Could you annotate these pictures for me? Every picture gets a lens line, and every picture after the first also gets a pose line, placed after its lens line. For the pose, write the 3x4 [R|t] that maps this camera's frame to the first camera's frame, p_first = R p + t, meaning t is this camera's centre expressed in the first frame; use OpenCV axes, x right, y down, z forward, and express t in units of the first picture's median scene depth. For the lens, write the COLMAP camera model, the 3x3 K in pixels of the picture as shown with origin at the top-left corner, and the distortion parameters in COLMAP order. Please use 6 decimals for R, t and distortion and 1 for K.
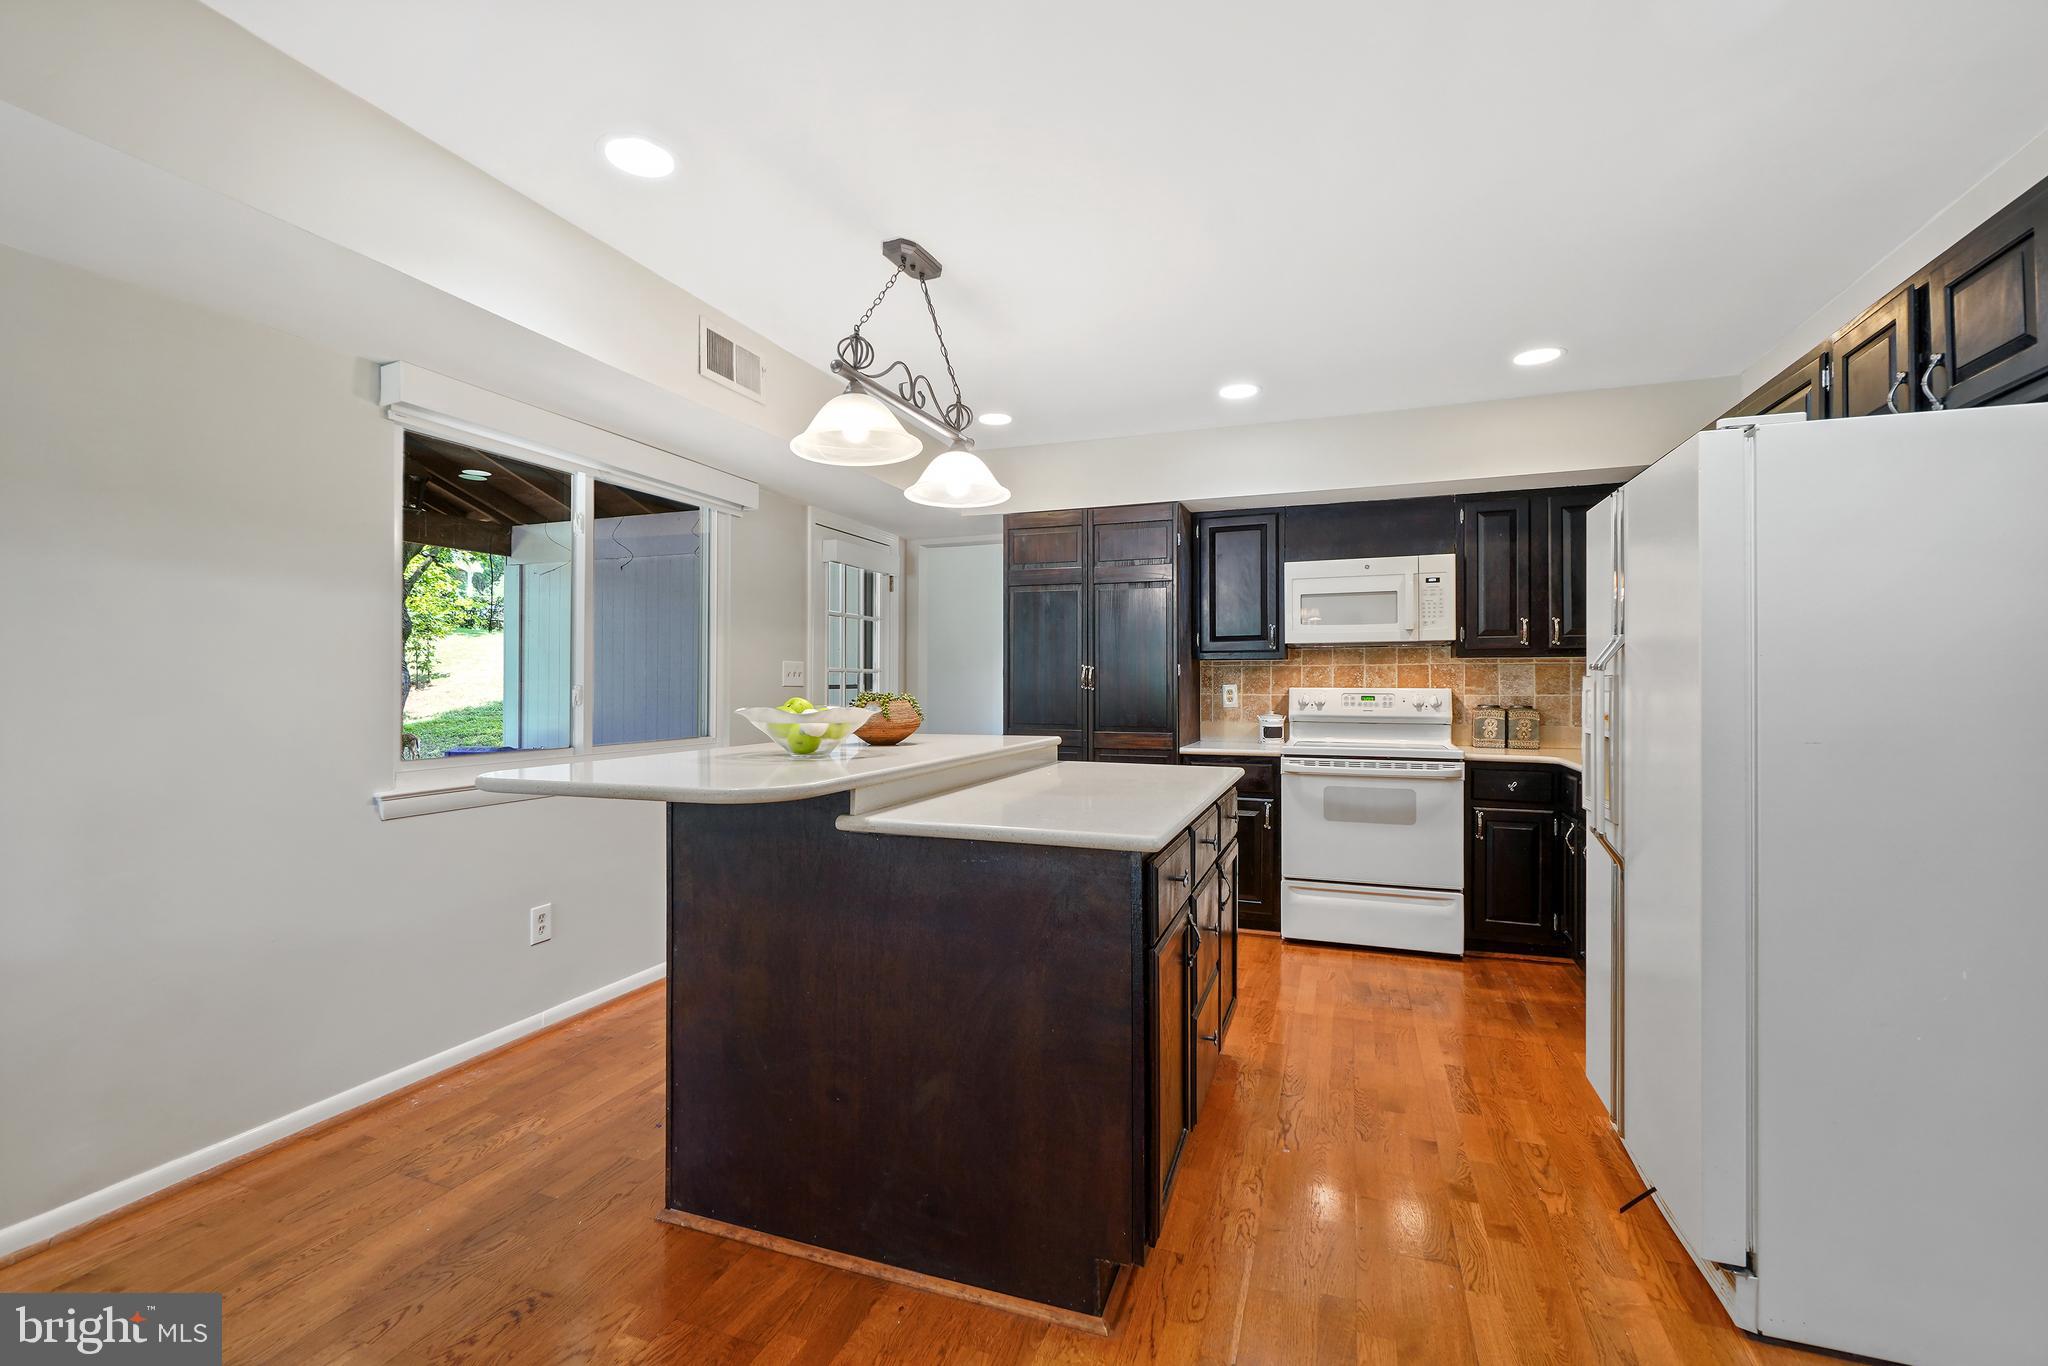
lens RADIAL K [[903.3, 0, 1022.0], [0, 903.3, 680.9], [0, 0, 1]] dist [-0.003517, -0.000430]
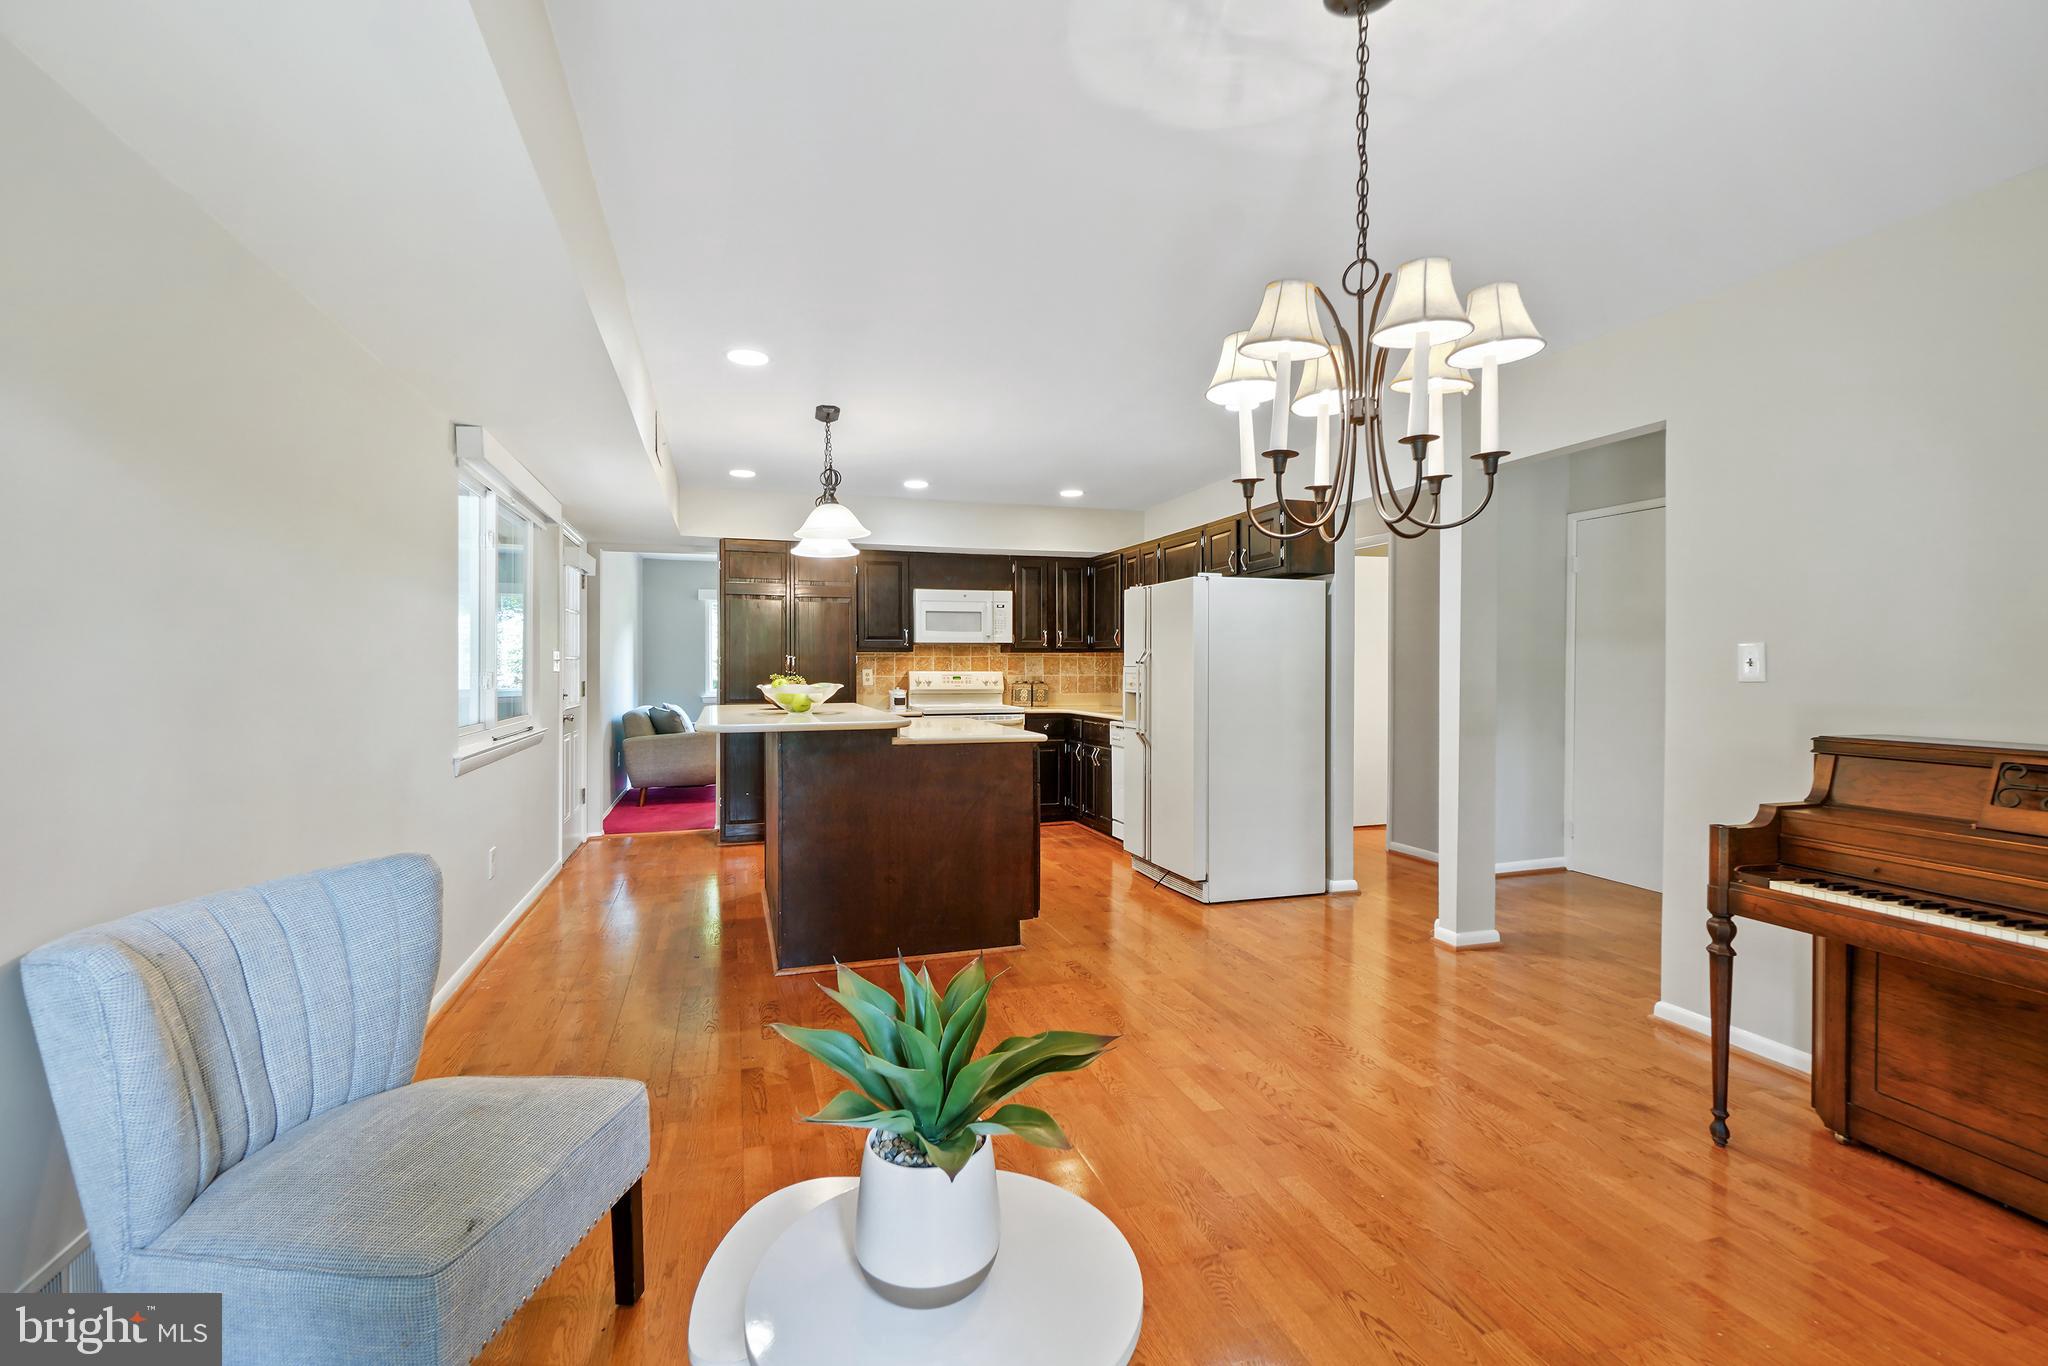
lens RADIAL K [[903.3, 0, 1032.8], [0, 903.3, 682.8], [0, 0, 1]] dist [-0.003517, -0.000430]
pose [[0.778294, -0.012293, 0.627779, -0.518899], [-0.001700, 0.999763, 0.021686, -0.006890], [-0.627897, -0.017945, 0.778089, -0.316031]]
